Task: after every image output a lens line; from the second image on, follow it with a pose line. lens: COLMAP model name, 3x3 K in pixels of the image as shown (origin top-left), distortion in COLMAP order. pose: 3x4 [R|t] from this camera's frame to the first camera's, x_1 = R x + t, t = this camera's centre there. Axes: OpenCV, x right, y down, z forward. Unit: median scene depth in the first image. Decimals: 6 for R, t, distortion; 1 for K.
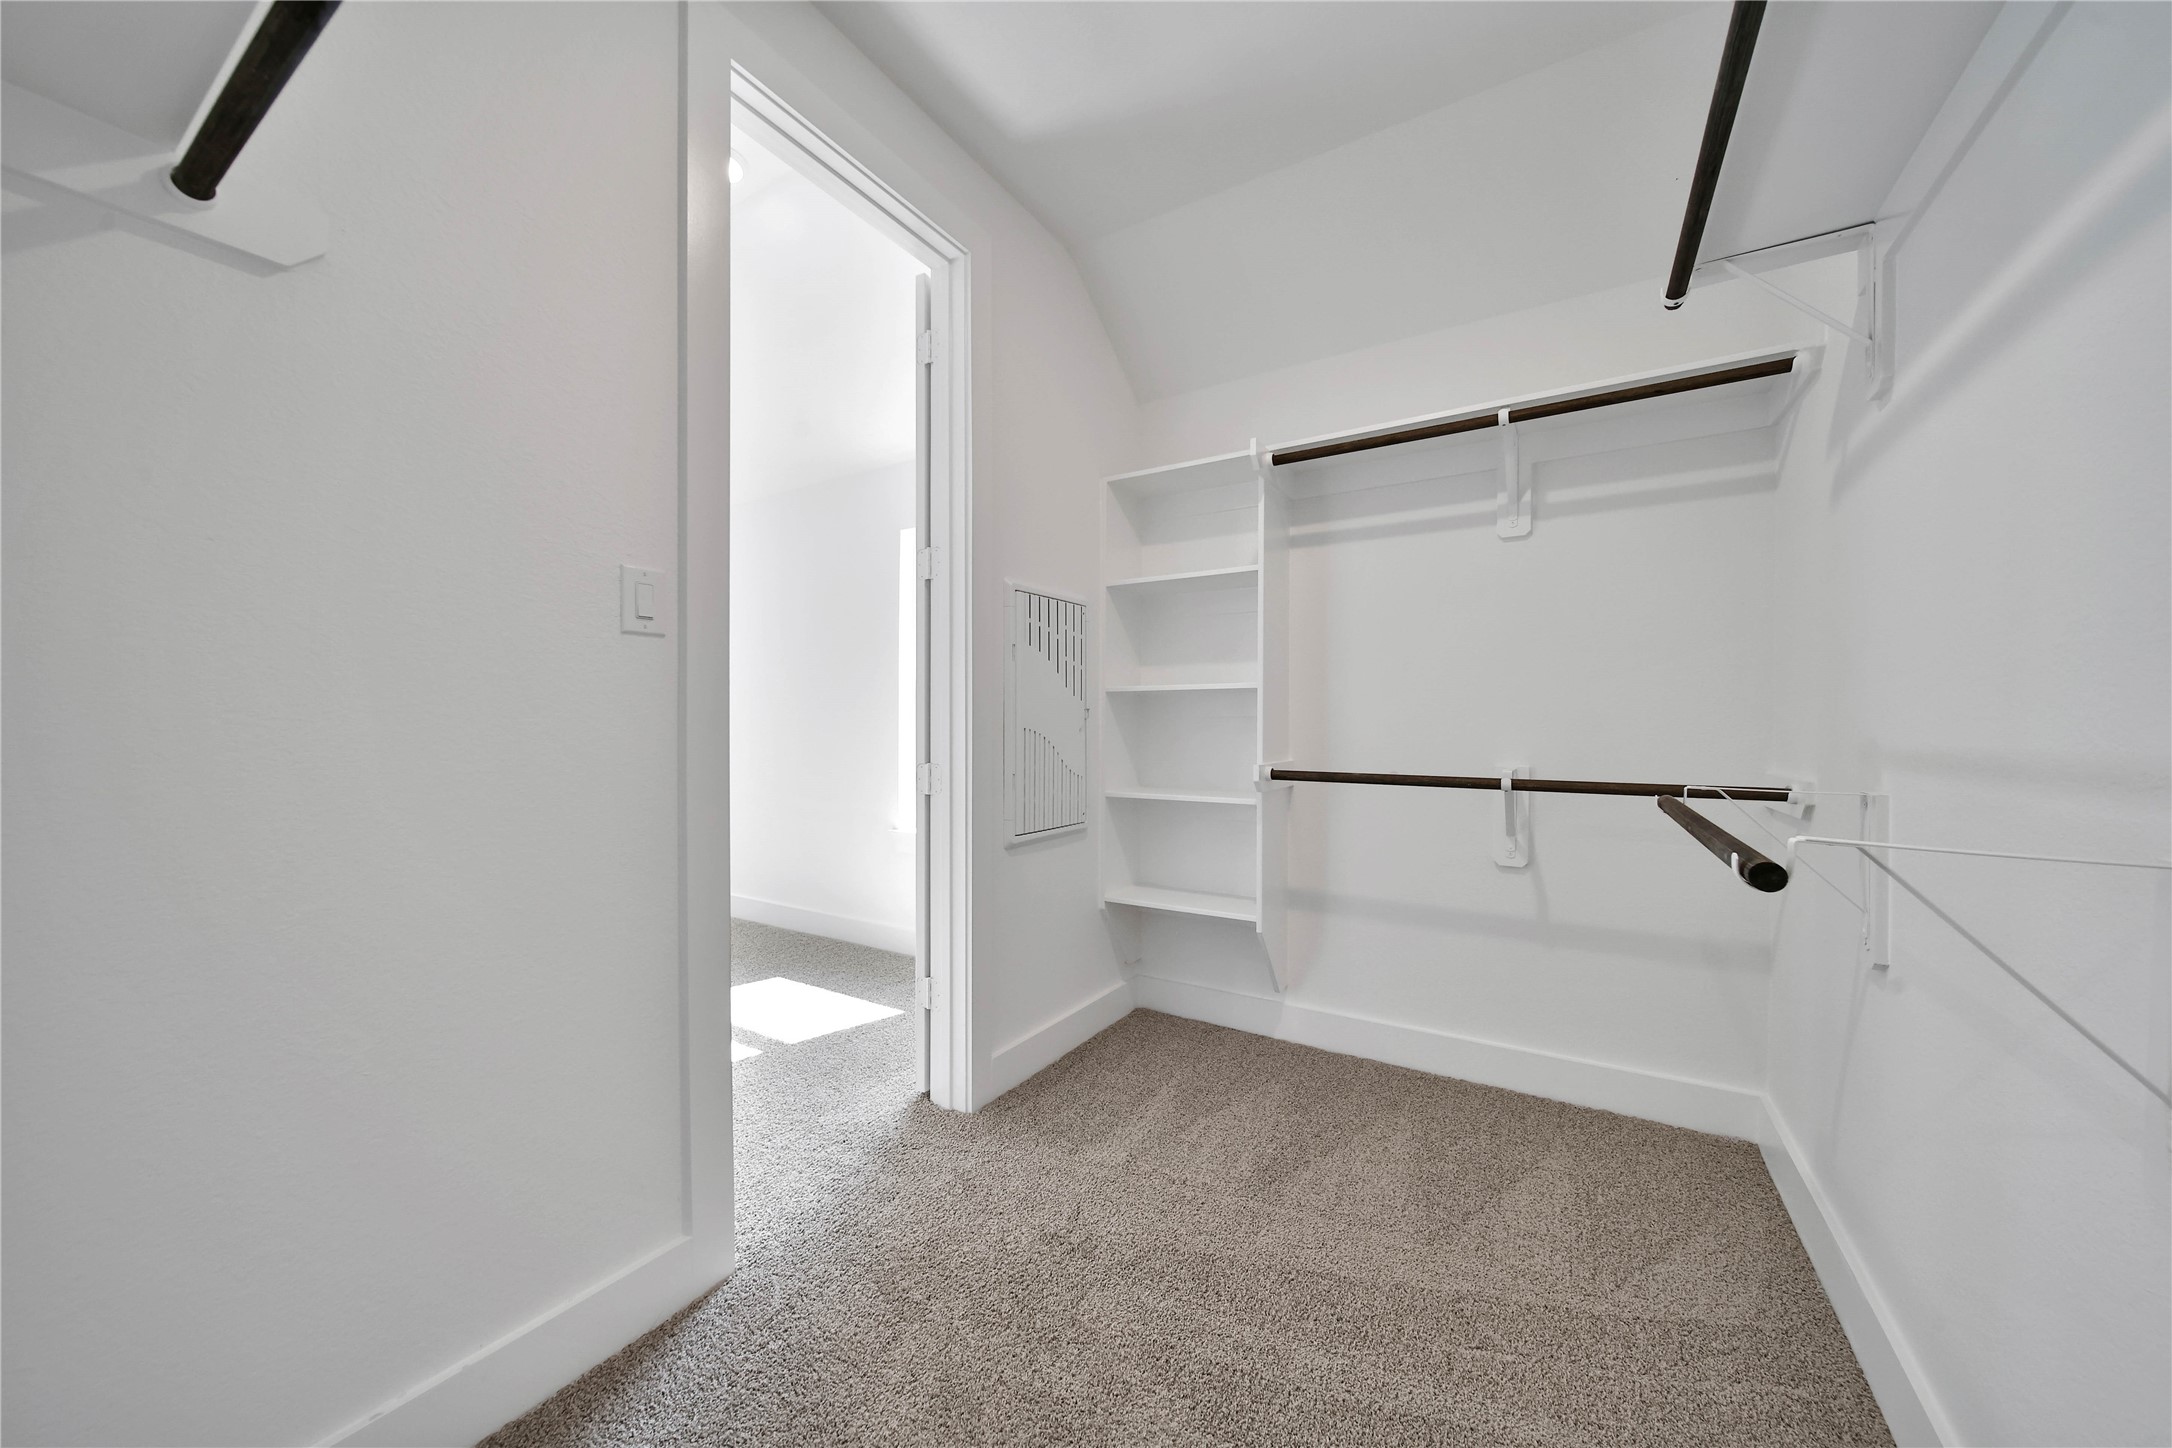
lens RADIAL K [[763.7, 0, 1083.2], [0, 763.7, 725.7], [0, 0, 1]] dist [0.000575, 0.000054]
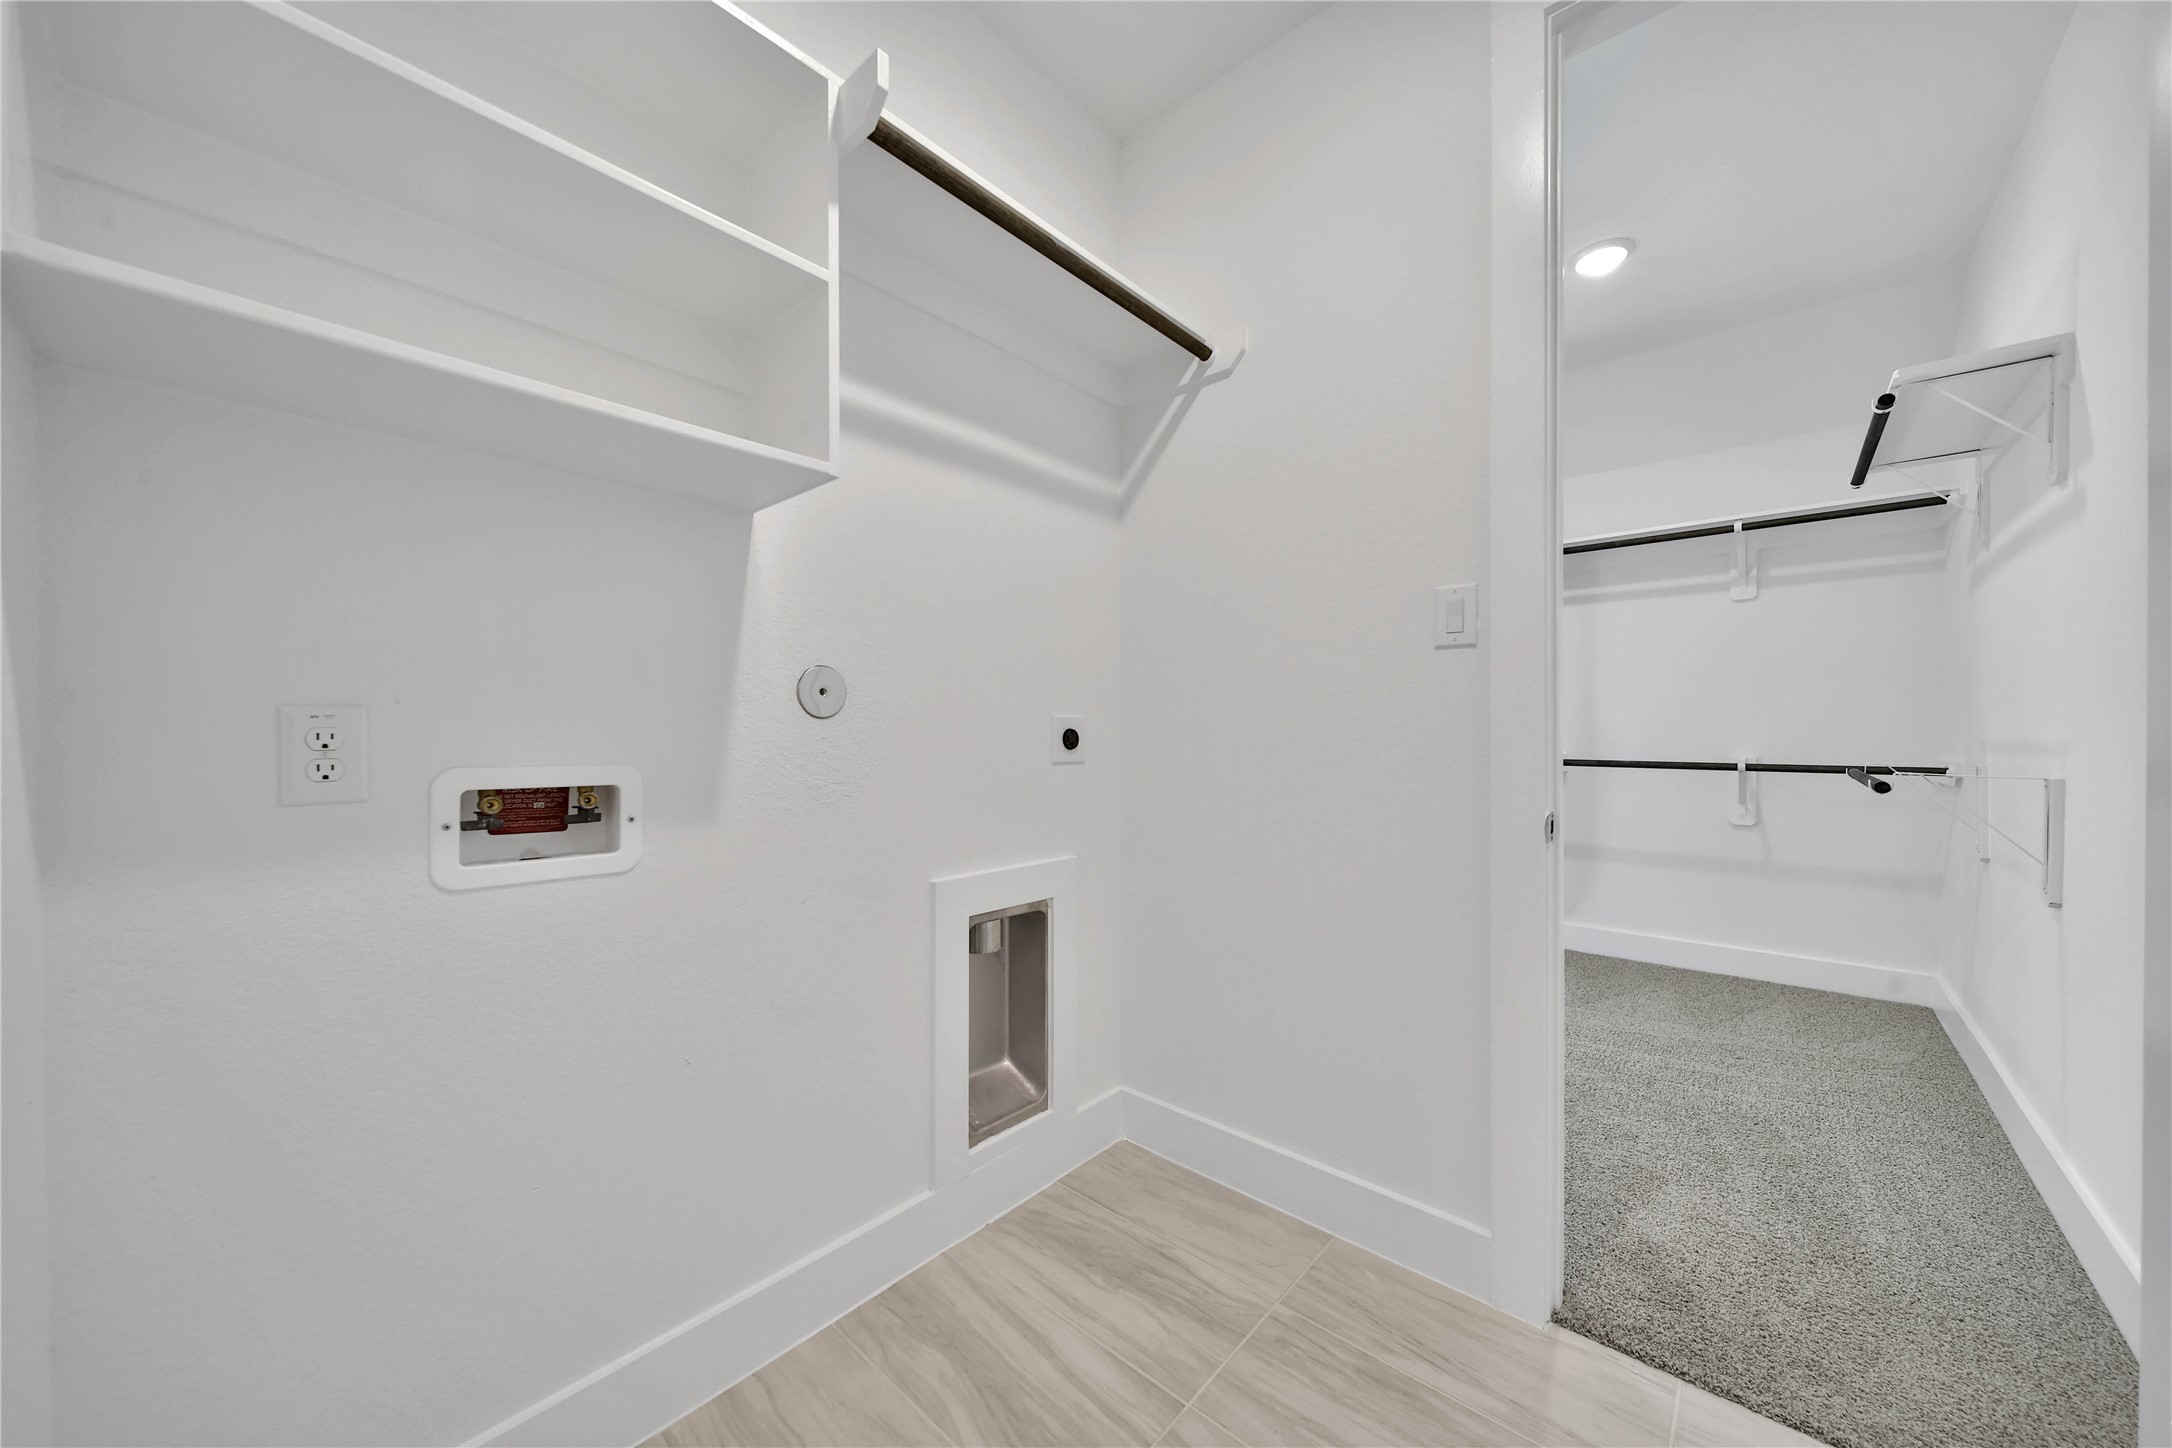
lens RADIAL K [[763.7, 0, 1091.9], [0, 763.7, 732.3], [0, 0, 1]] dist [0.000575, 0.000054]
pose [[0.986389, -0.006525, -0.164298, -0.472300], [0.006851, 0.999976, 0.001415, -0.004495], [0.164285, -0.002522, 0.986410, -0.715589]]
